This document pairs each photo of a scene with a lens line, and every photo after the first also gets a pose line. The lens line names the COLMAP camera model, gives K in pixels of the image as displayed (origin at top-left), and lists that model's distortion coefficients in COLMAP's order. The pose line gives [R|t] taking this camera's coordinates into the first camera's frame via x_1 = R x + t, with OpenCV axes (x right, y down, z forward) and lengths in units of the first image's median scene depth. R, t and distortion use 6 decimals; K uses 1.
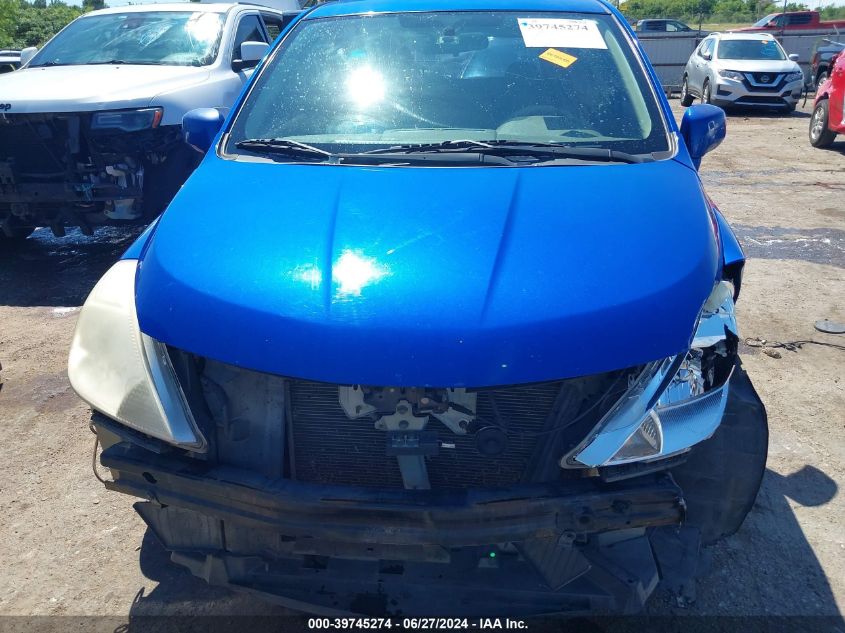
lens RADIAL K [[619.0, 0, 423.8], [0, 619.0, 312.8], [0, 0, 1]] dist [-0.009548, -0.001867]
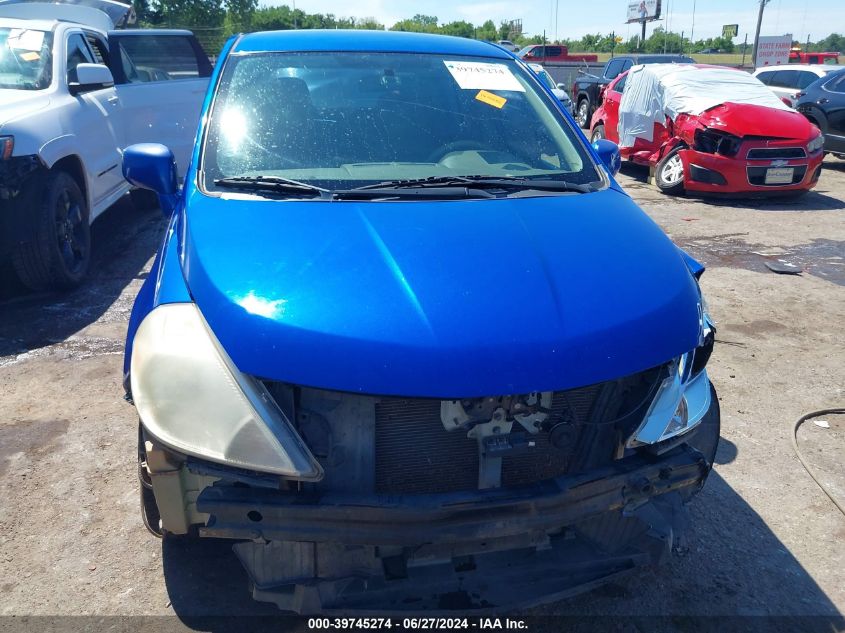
lens RADIAL K [[619.0, 0, 426.2], [0, 619.0, 319.4], [0, 0, 1]] dist [-0.009548, -0.001867]
pose [[0.958082, -0.077141, 0.275915, -0.292948], [0.084061, 0.996372, -0.013322, -0.011437], [-0.273886, 0.035957, 0.961090, -0.041499]]
